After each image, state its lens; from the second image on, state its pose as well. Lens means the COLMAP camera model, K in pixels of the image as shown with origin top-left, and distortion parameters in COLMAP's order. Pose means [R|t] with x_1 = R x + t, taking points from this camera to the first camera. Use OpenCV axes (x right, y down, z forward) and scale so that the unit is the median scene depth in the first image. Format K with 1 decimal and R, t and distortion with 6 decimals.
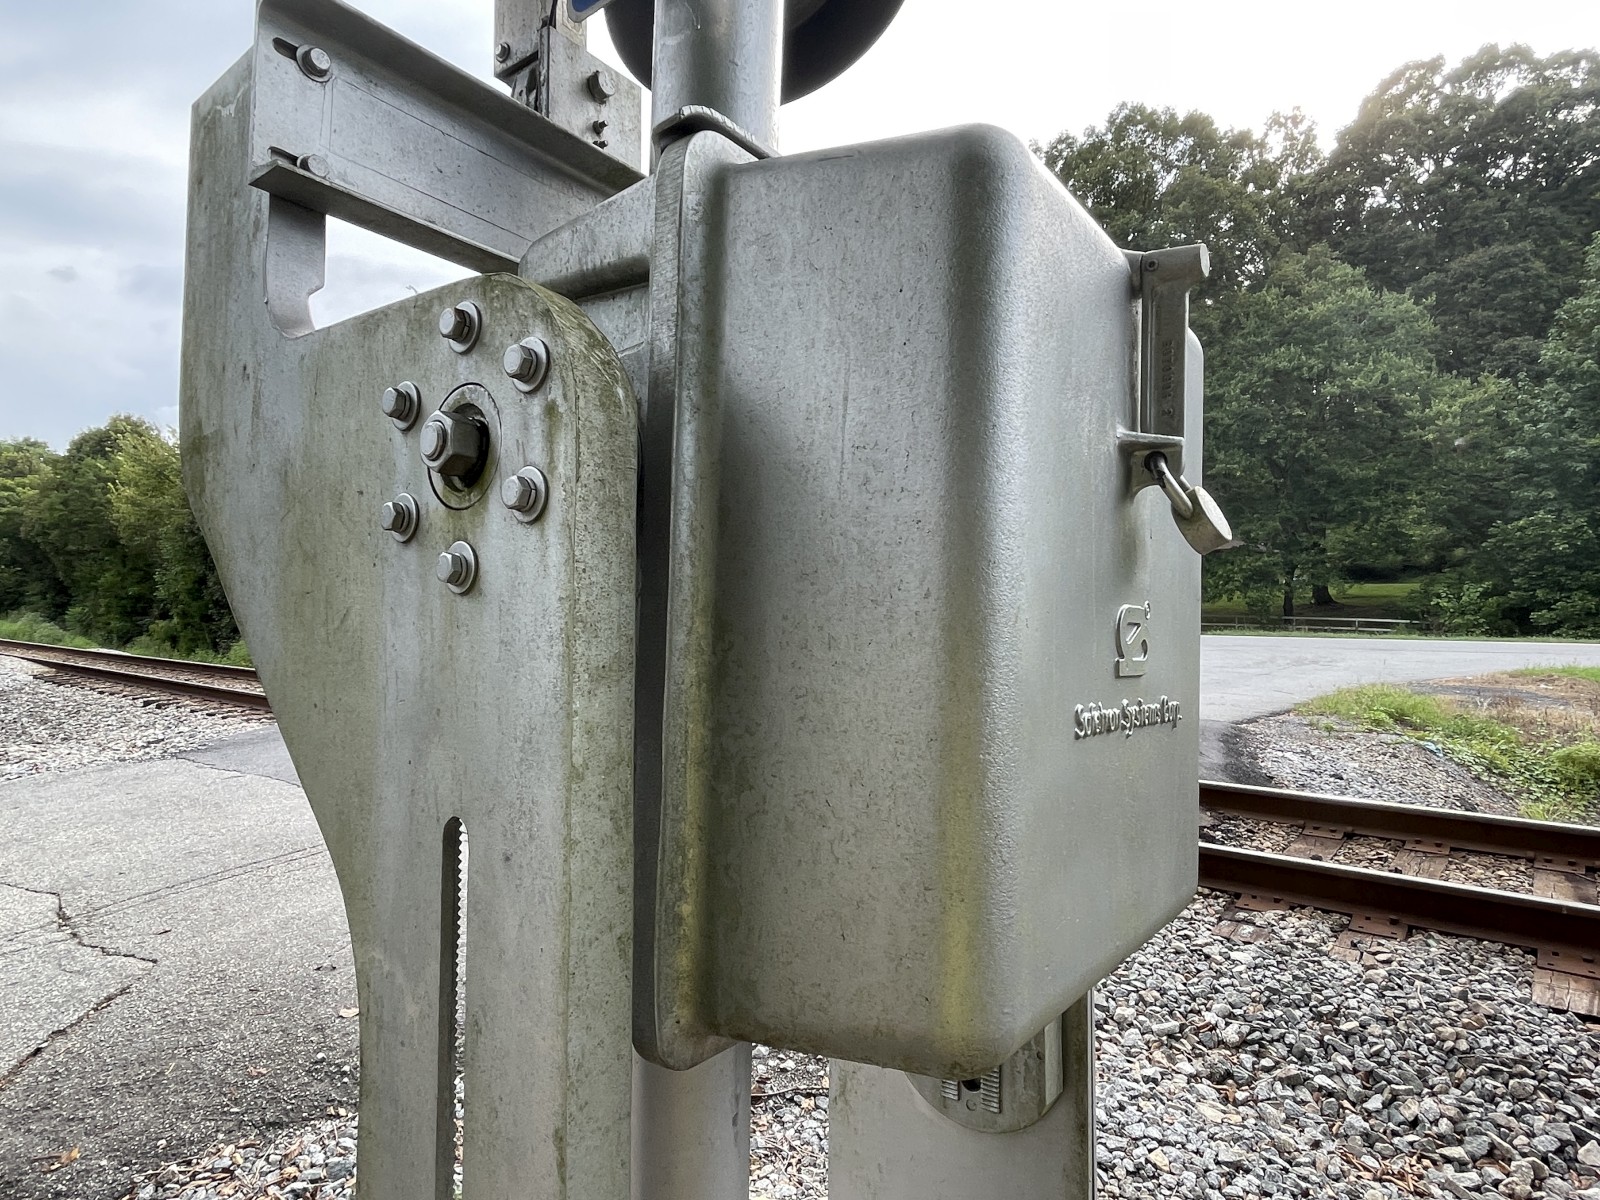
lens RADIAL K [[922.5, 0, 805.5], [0, 922.5, 592.9], [0, 0, 1]] dist [-0.001652, -0.000536]
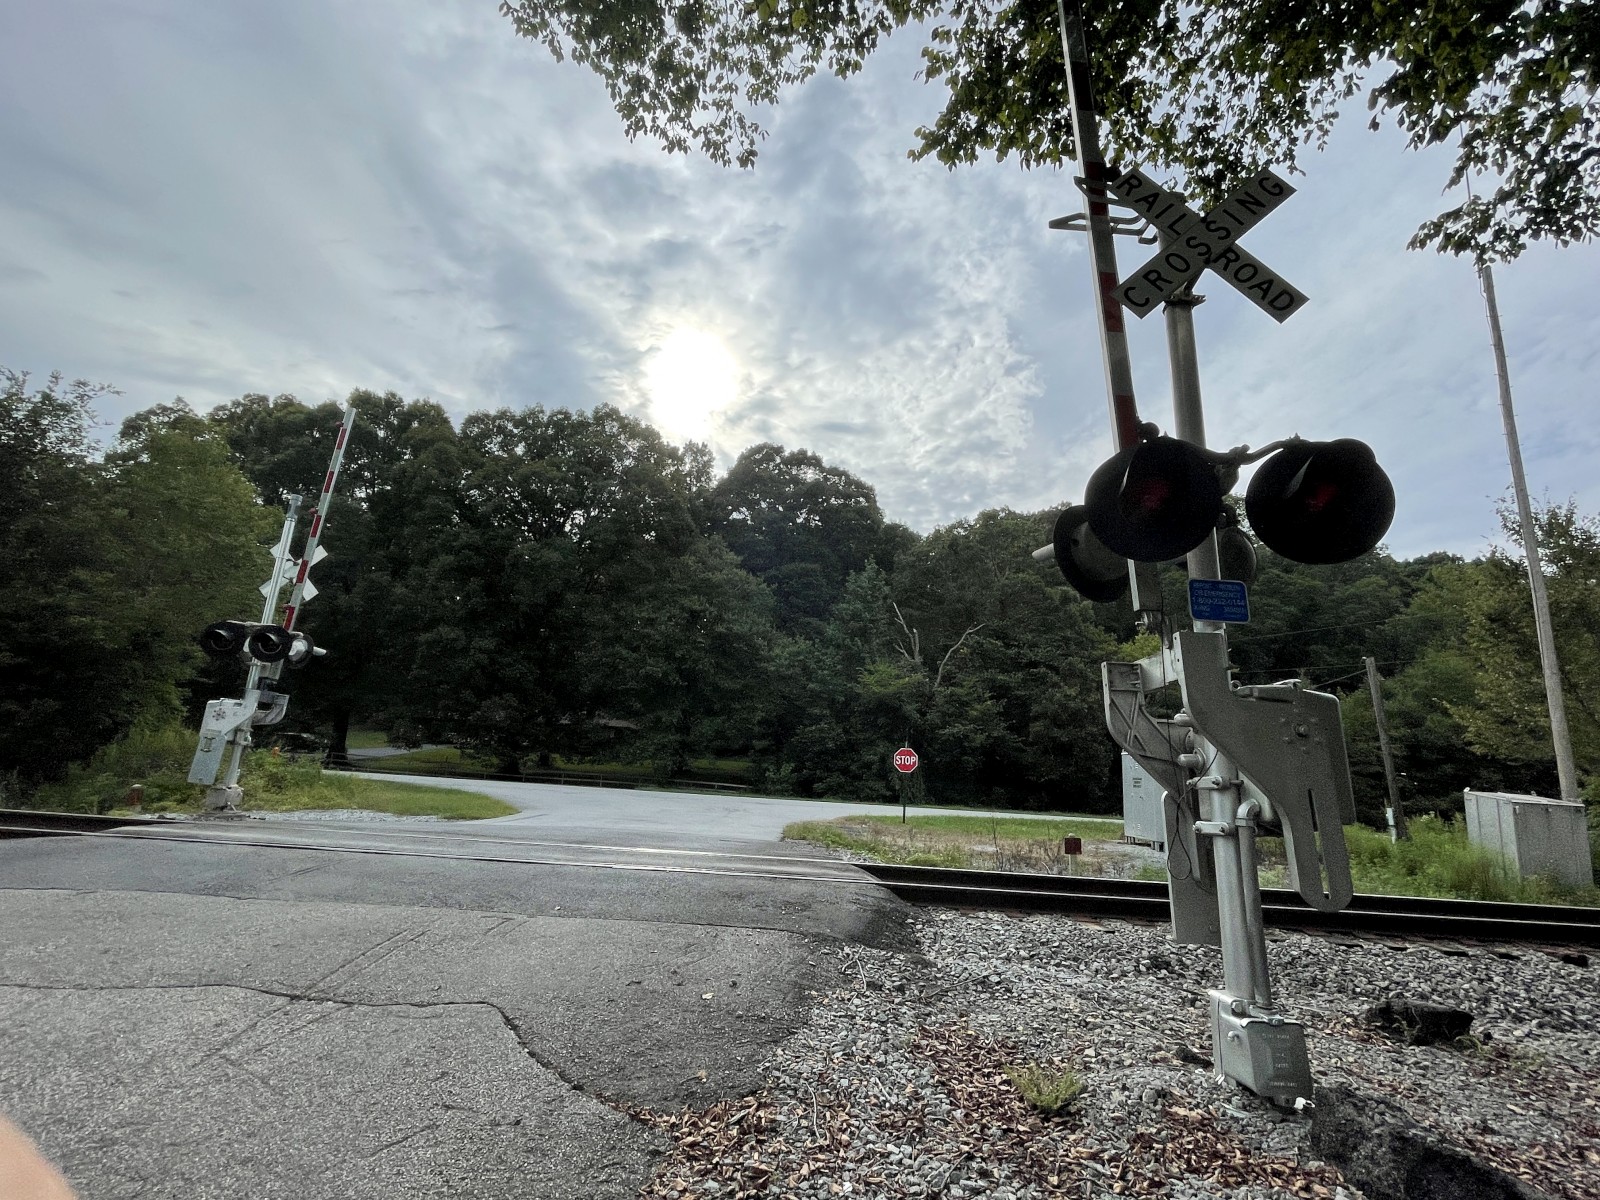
lens RADIAL K [[741.8, 0, 802.8], [0, 741.8, 601.1], [0, 0, 1]] dist [-0.000714, -0.001282]
pose [[0.749729, 0.200075, 0.630774, -0.113971], [-0.067330, 0.971316, -0.228063, 0.006851], [-0.658311, 0.128515, 0.741695, -0.011390]]
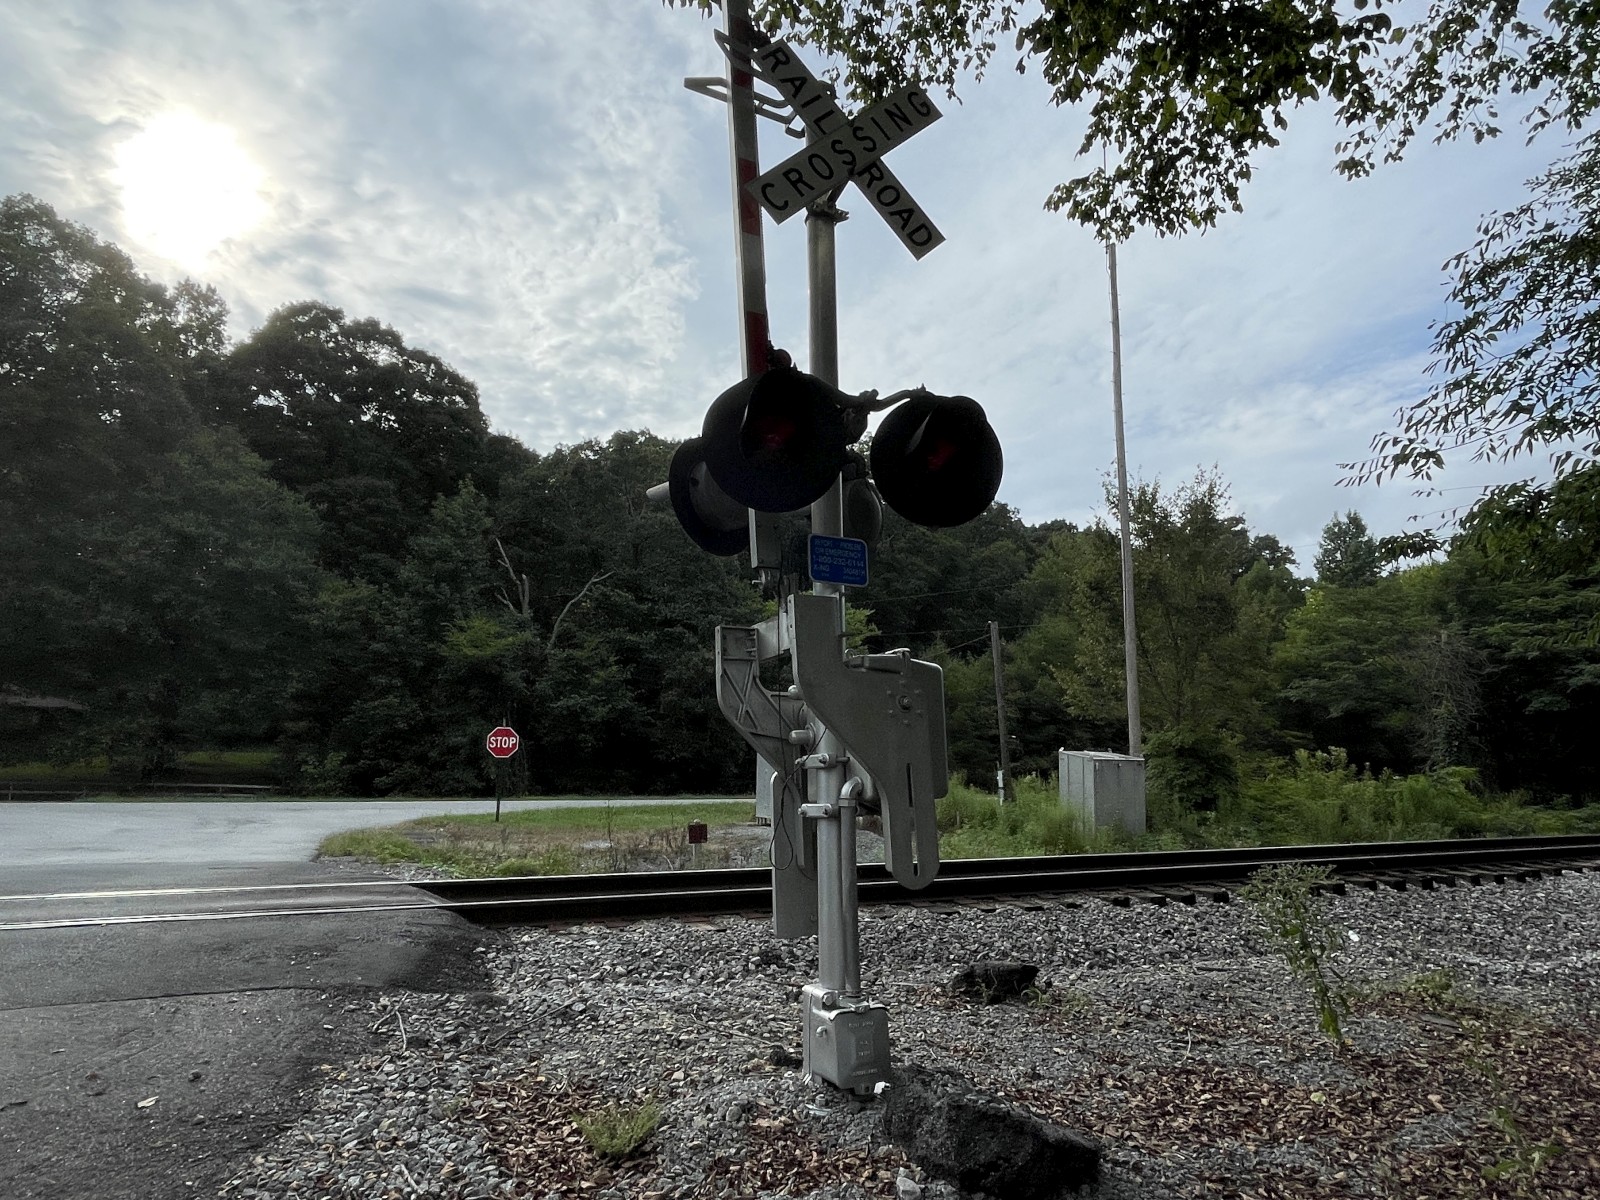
lens RADIAL K [[918.5, 0, 805.9], [0, 918.5, 601.0], [0, 0, 1]] dist [-0.000288, -0.002647]
pose [[0.396031, 0.175697, 0.901271, -0.109878], [-0.015938, 0.982691, -0.184566, 0.005640], [-0.918099, 0.058730, 0.391977, -0.013988]]
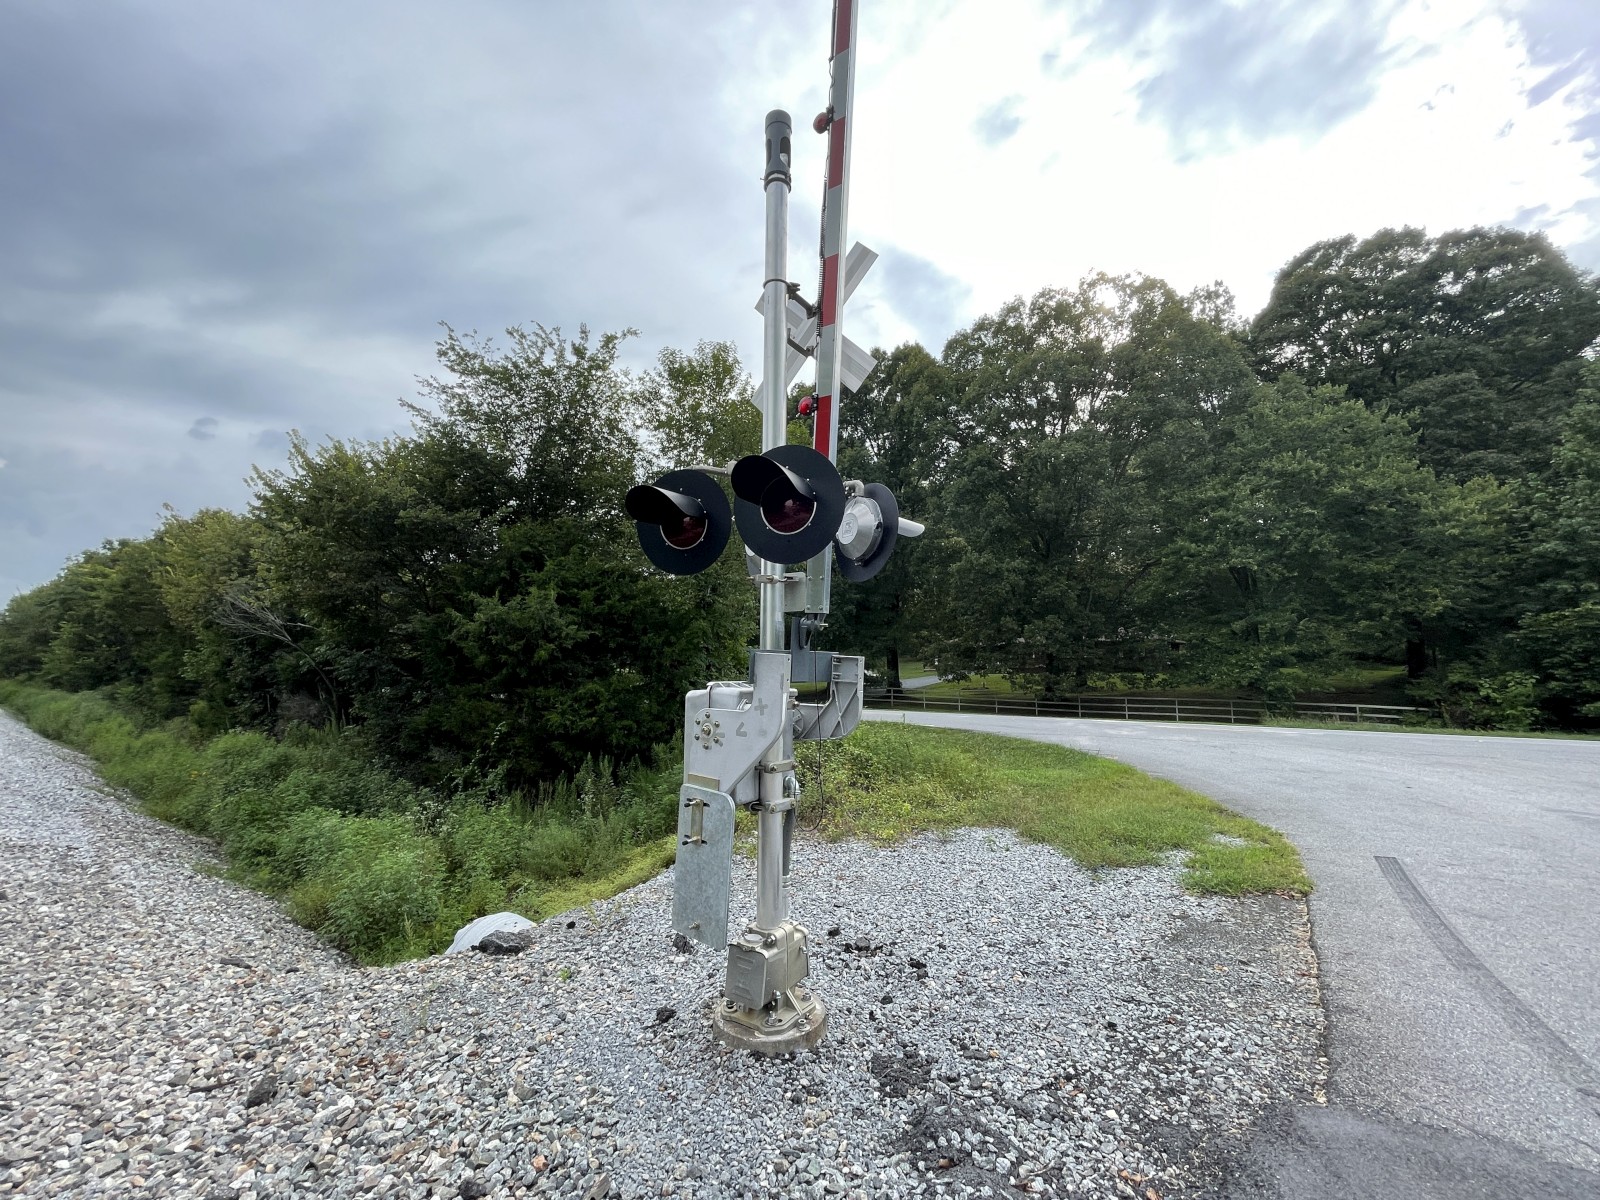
lens RADIAL K [[646.4, 0, 805.3], [0, 646.4, 599.7], [0, 0, 1]] dist [-0.000655, -0.000318]
pose [[0.998870, 0.010925, 0.046247, -0.082370], [-0.005959, 0.994328, -0.106189, -0.010540], [-0.047145, 0.105793, 0.993270, 0.293334]]
